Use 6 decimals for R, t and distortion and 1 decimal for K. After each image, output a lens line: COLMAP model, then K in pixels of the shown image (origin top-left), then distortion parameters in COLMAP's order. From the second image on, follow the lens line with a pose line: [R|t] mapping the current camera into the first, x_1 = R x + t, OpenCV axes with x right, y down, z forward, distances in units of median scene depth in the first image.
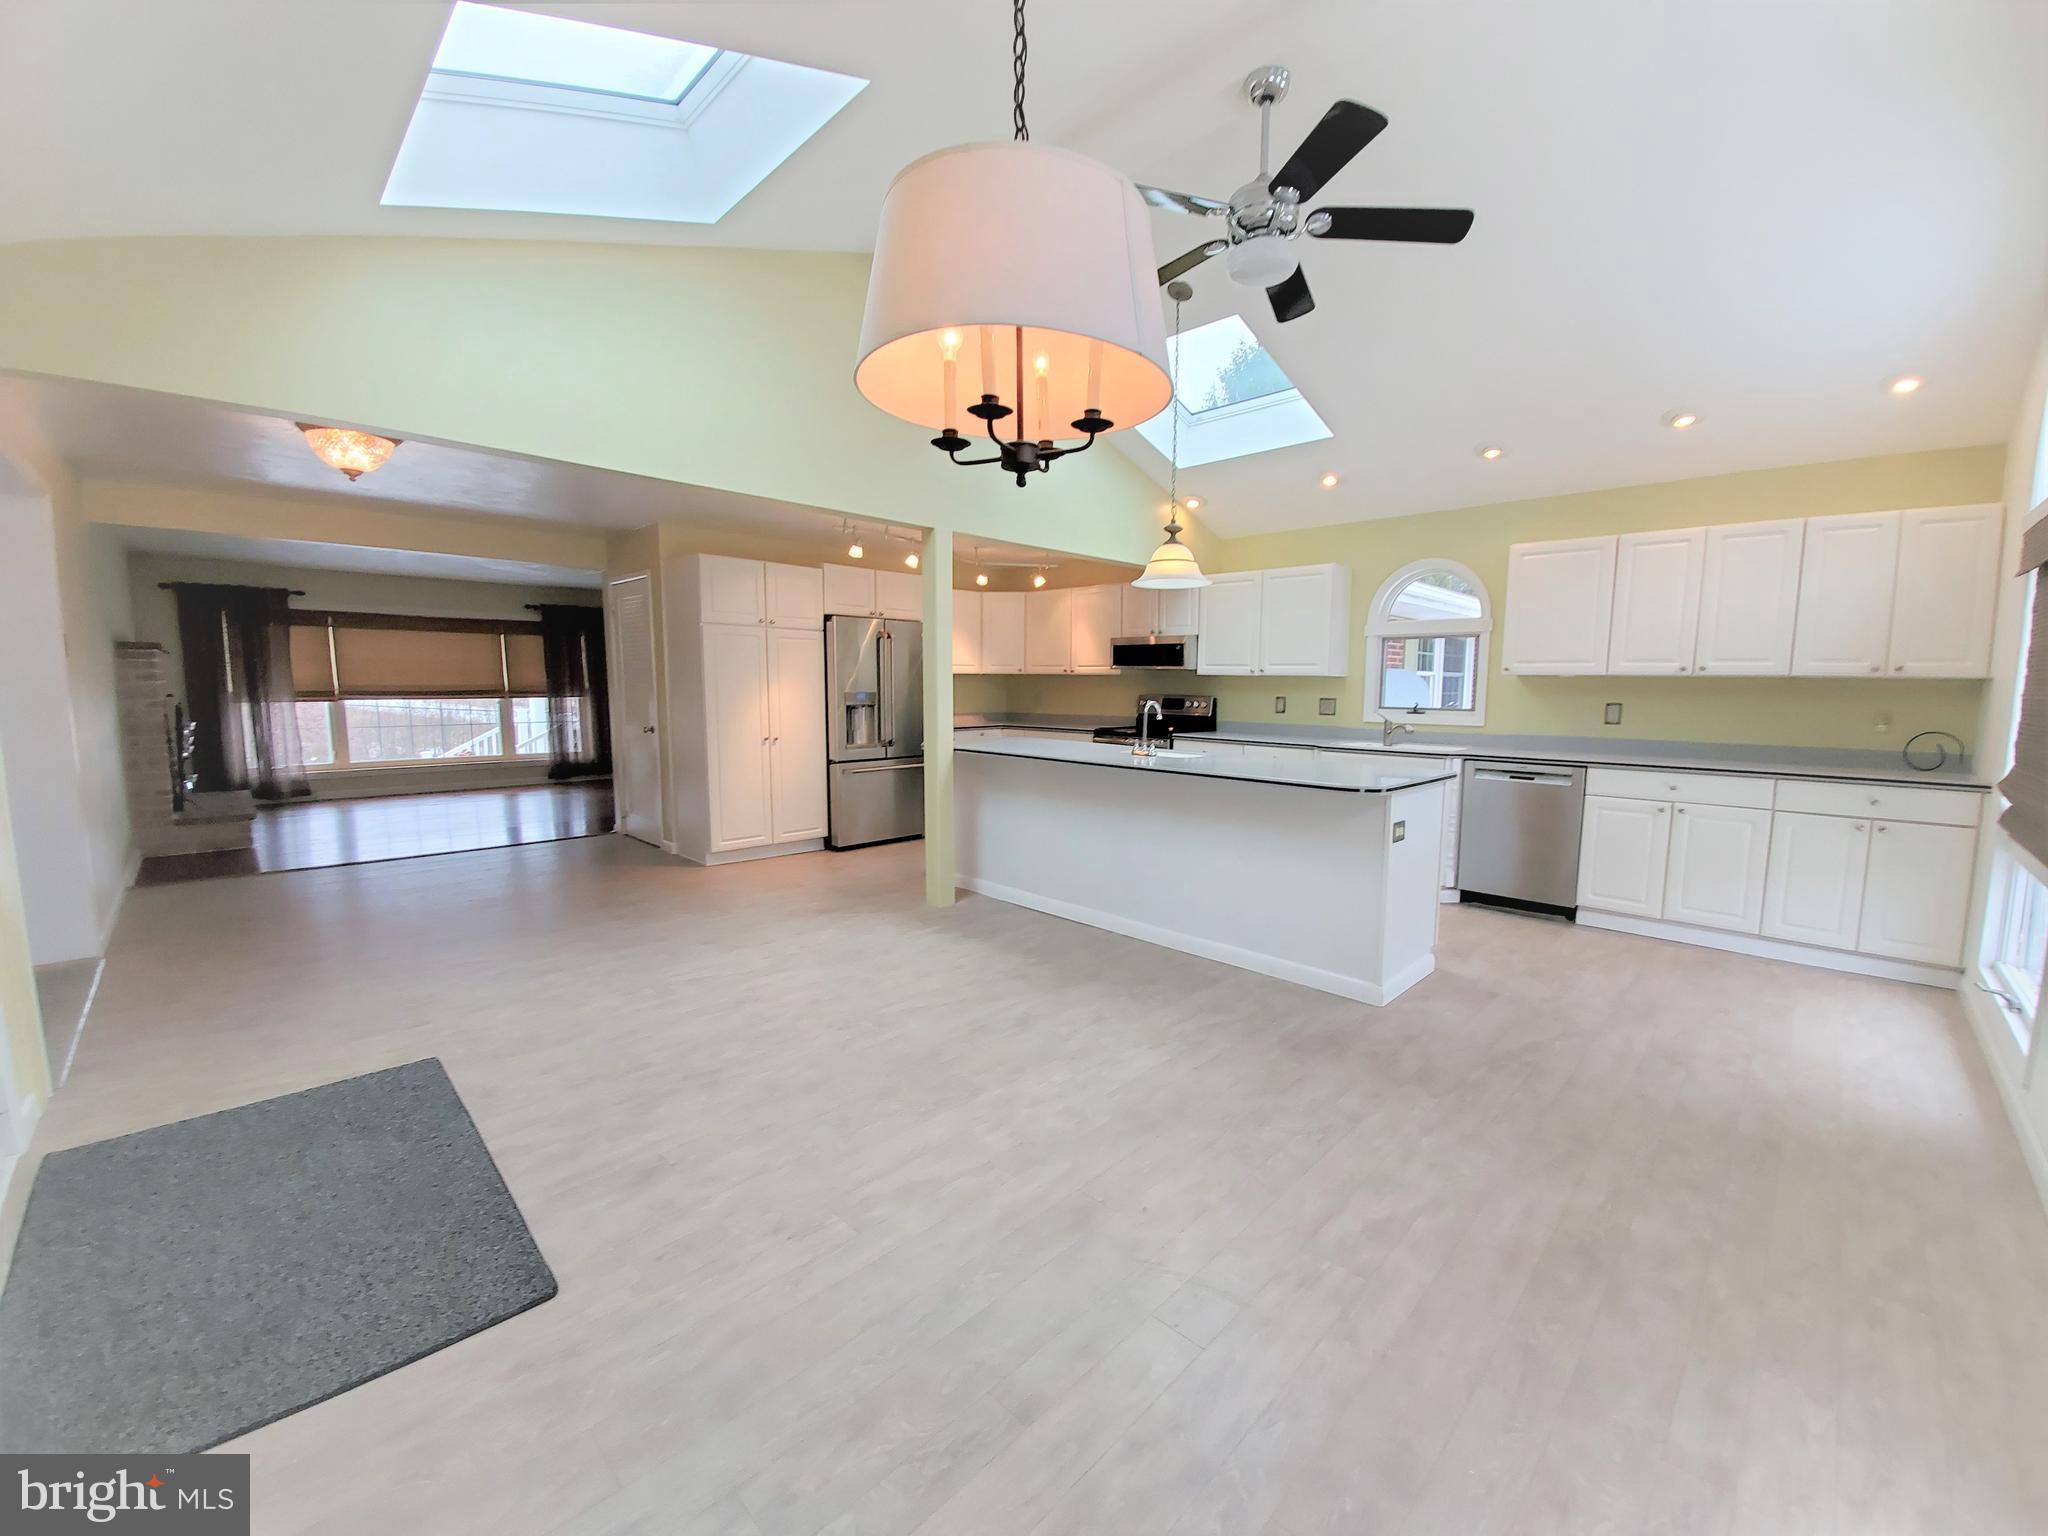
lens RADIAL K [[810.0, 0, 1046.5], [0, 810.0, 769.7], [0, 0, 1]] dist [0.006411, -0.015489]
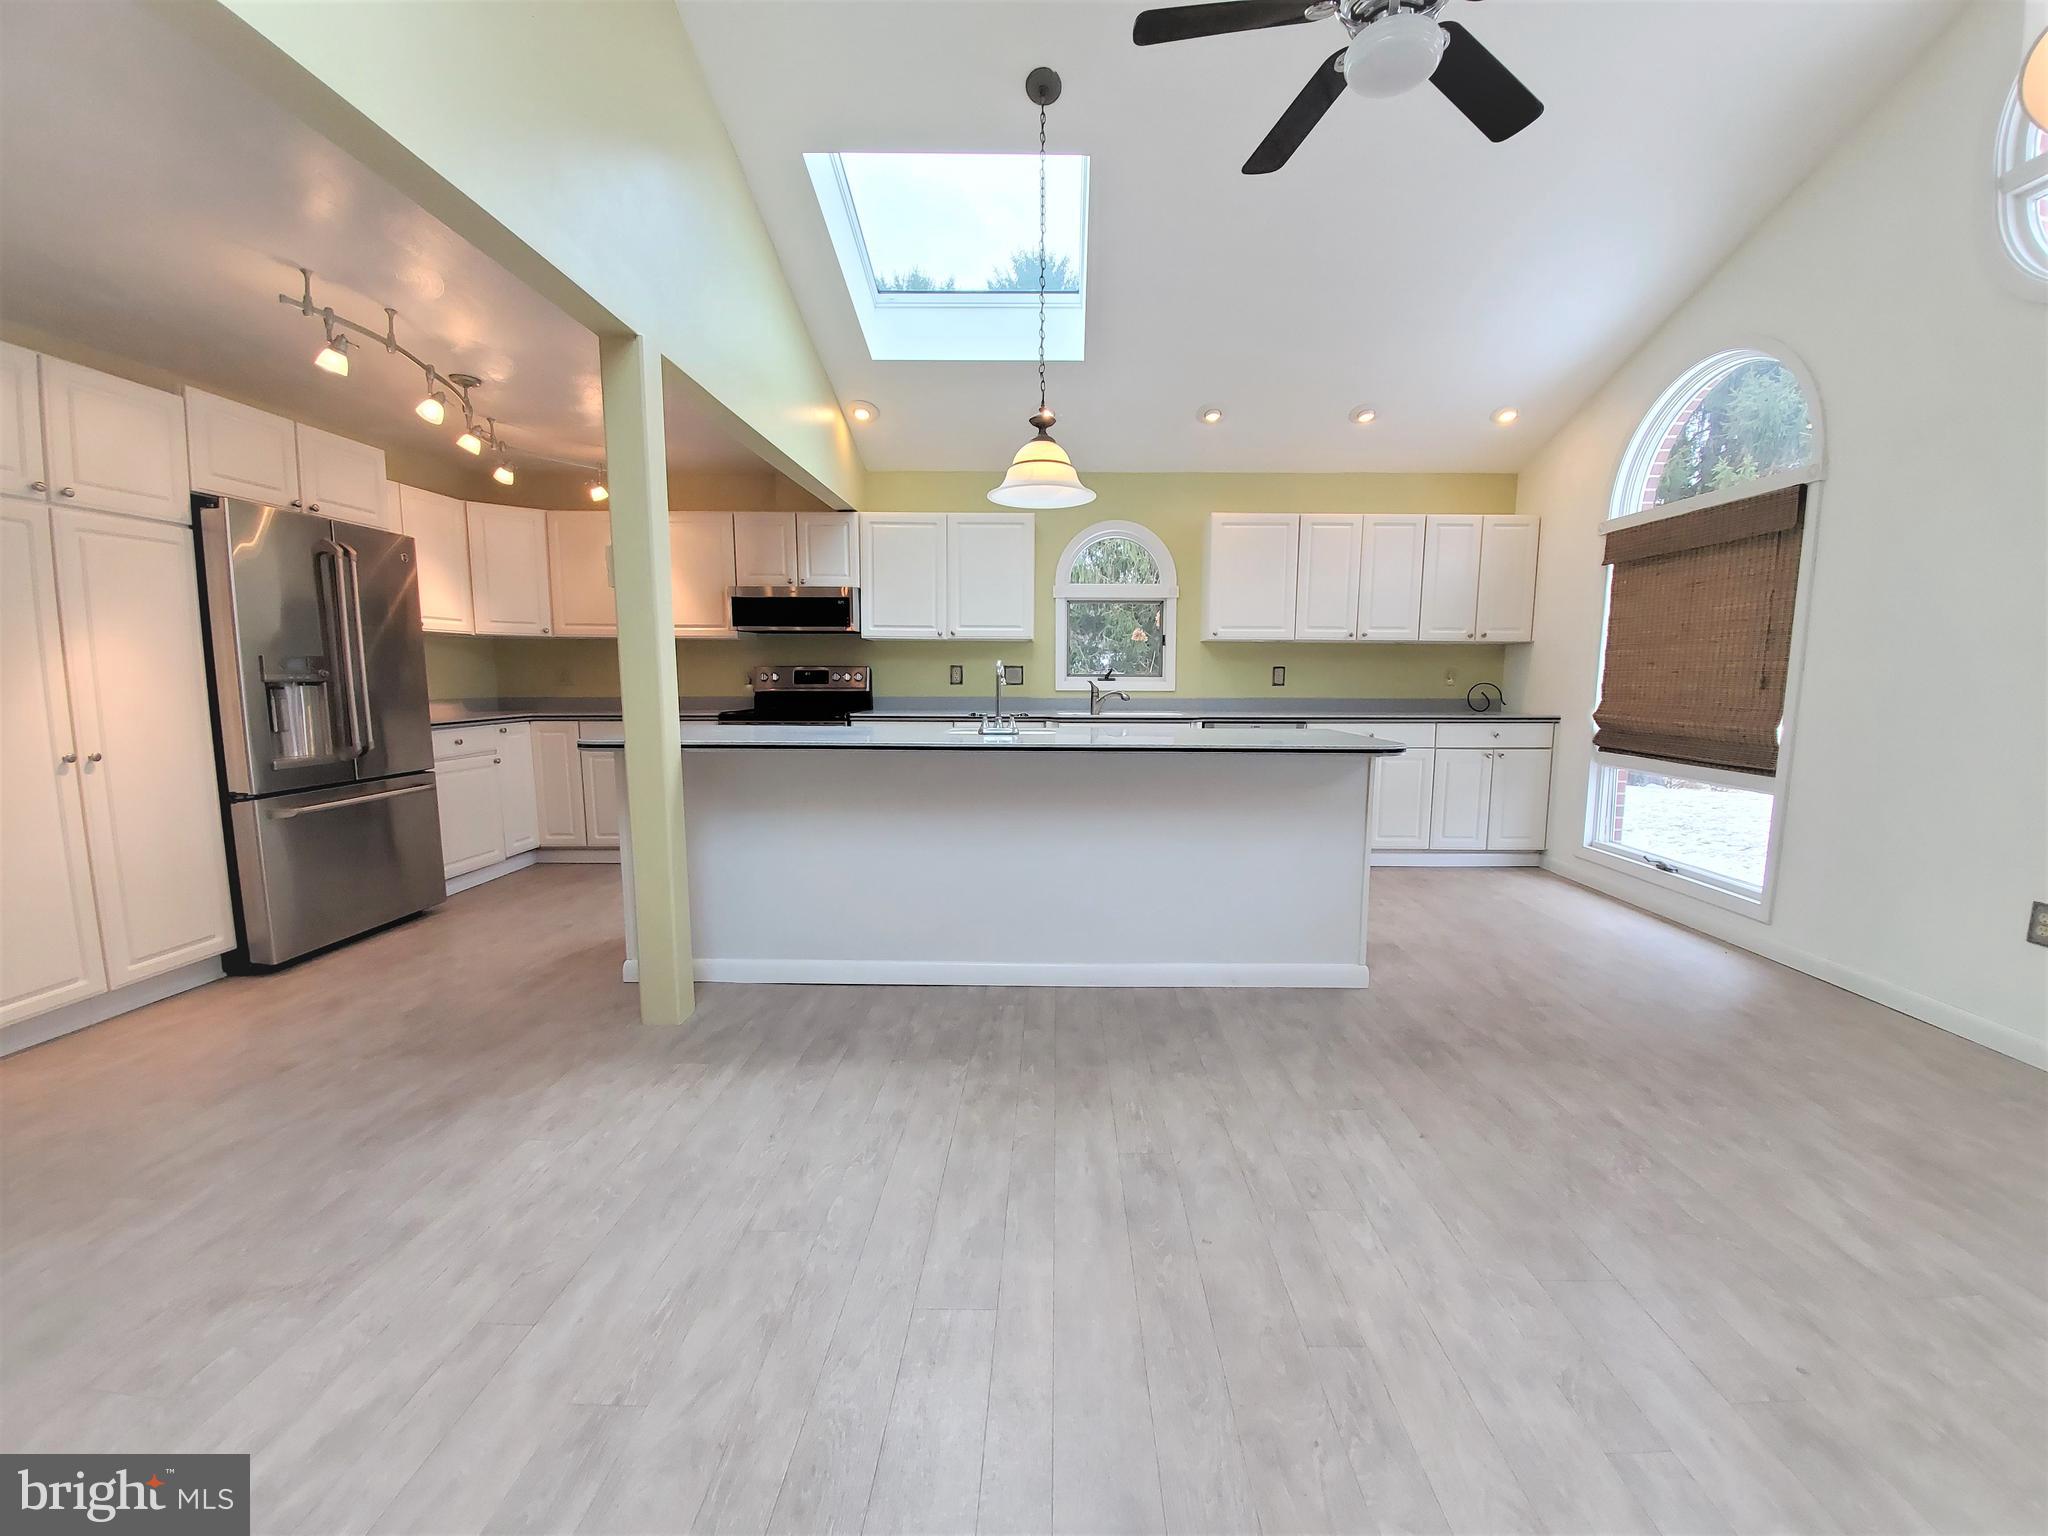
lens RADIAL K [[807.4, 0, 1053.0], [0, 807.4, 775.4], [0, 0, 1]] dist [0.007363, -0.015042]
pose [[0.723718, -0.091195, 0.684043, -0.323509], [0.076069, 0.995732, 0.052268, -0.015029], [-0.685890, 0.014208, 0.727566, 0.416059]]
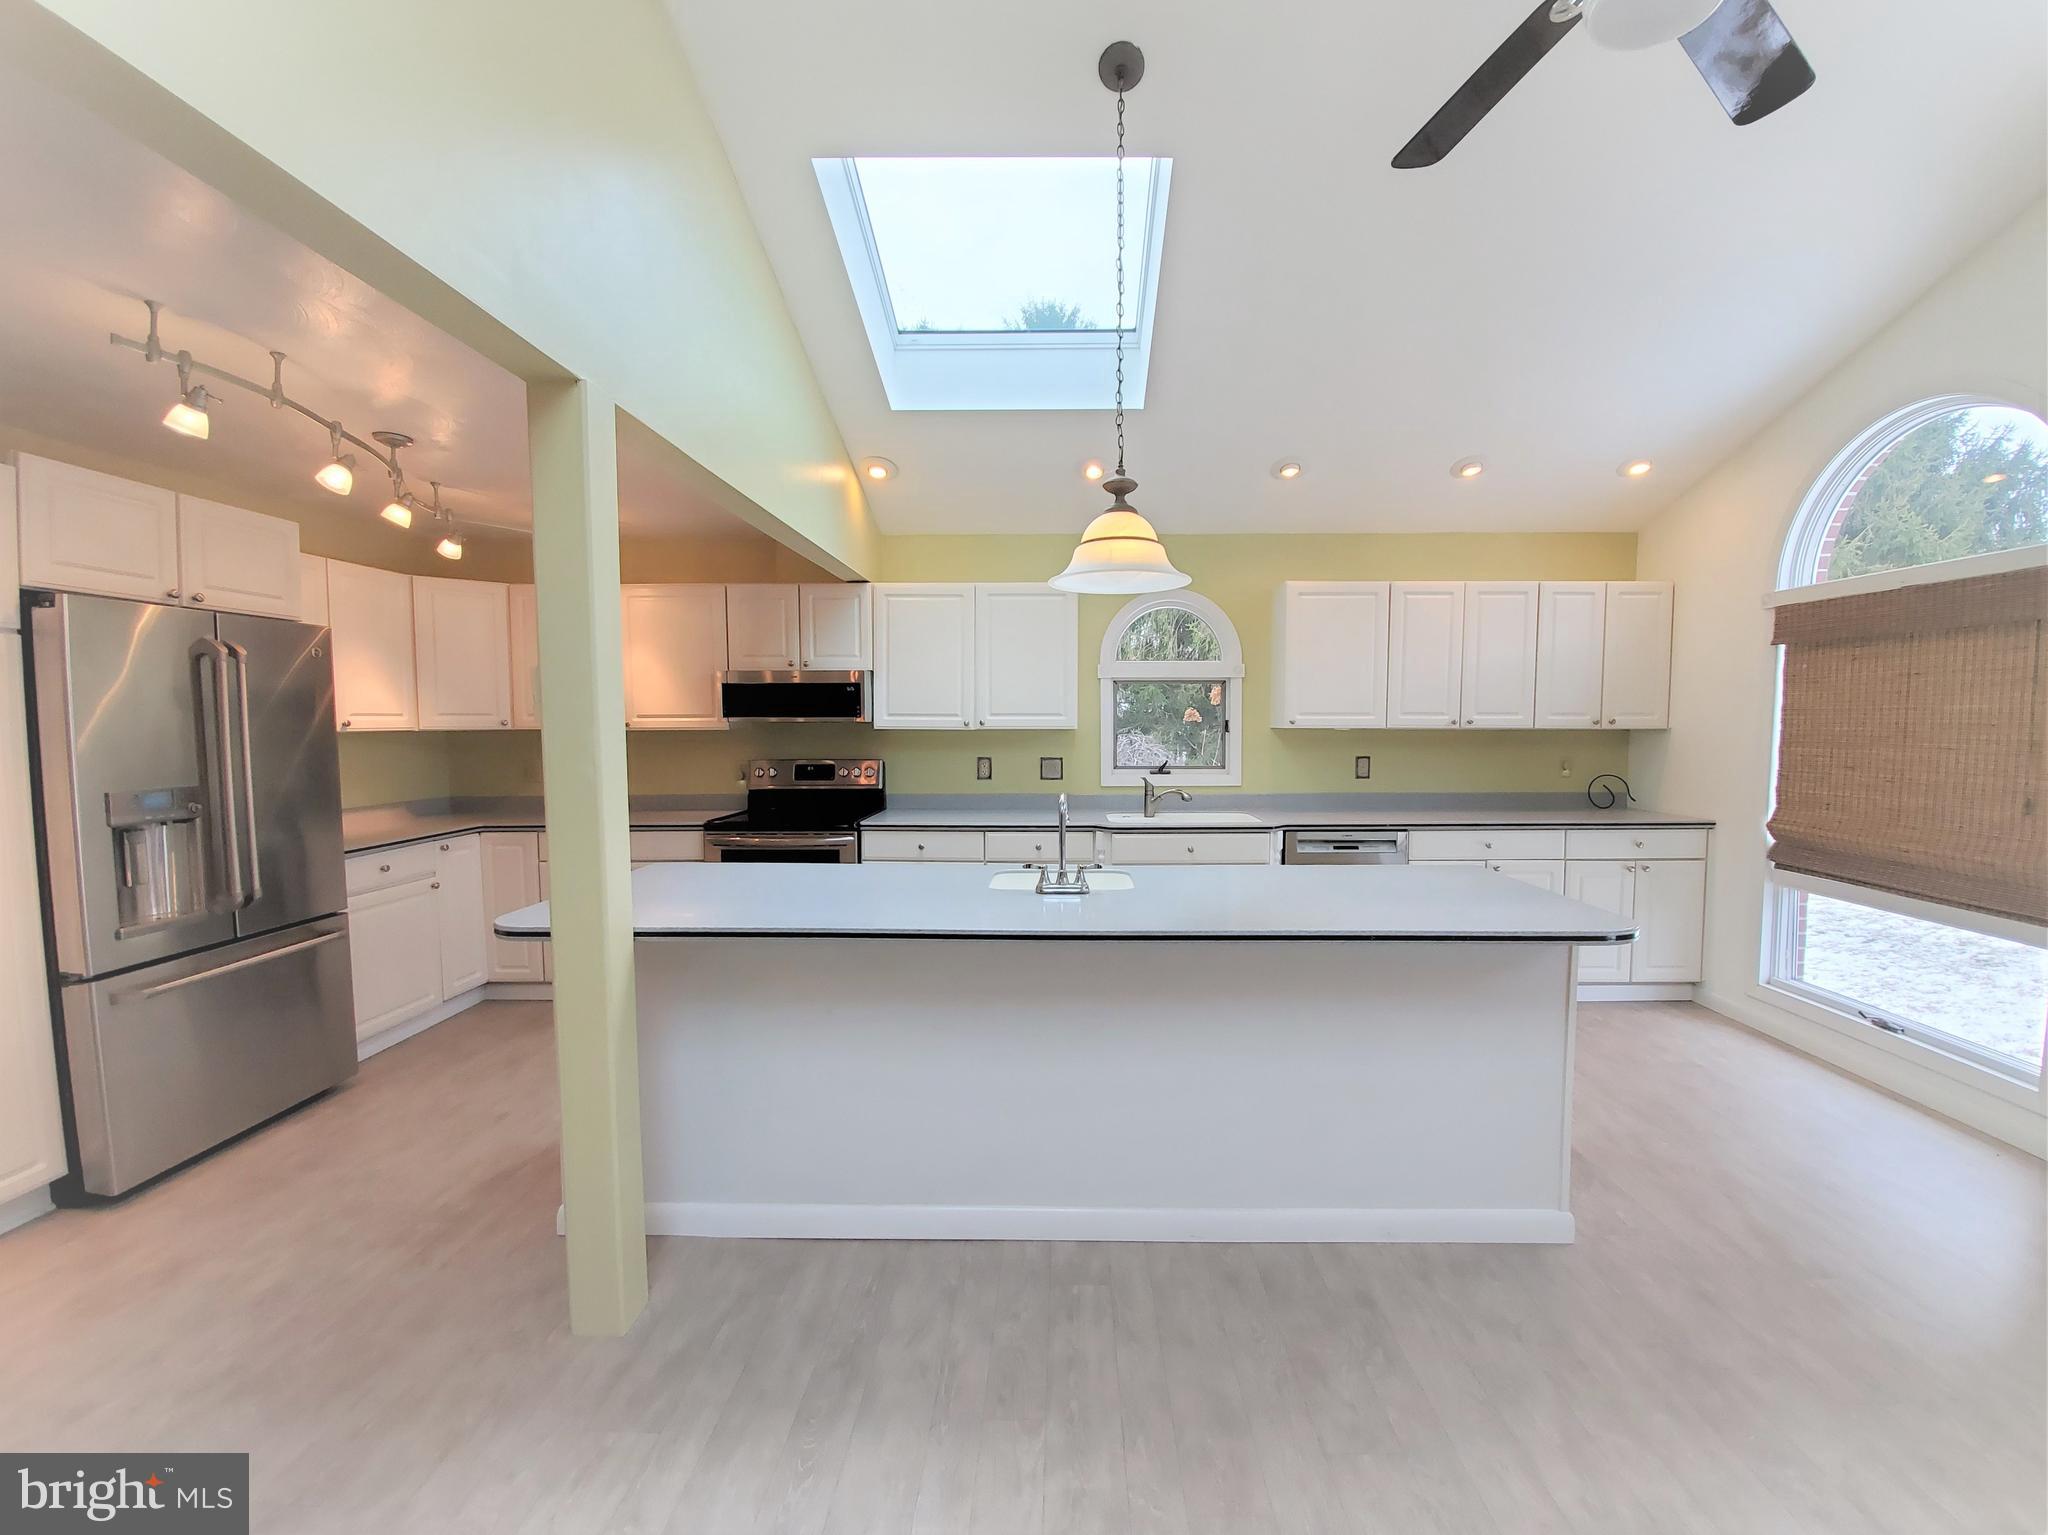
lens RADIAL K [[826.4, 0, 1052.3], [0, 826.4, 773.6], [0, 0, 1]] dist [0.005162, -0.013997]
pose [[0.728921, -0.054841, 0.682398, -0.246993], [0.081631, 0.996637, -0.007102, -0.088617], [-0.679714, 0.060882, 0.730946, 0.557872]]
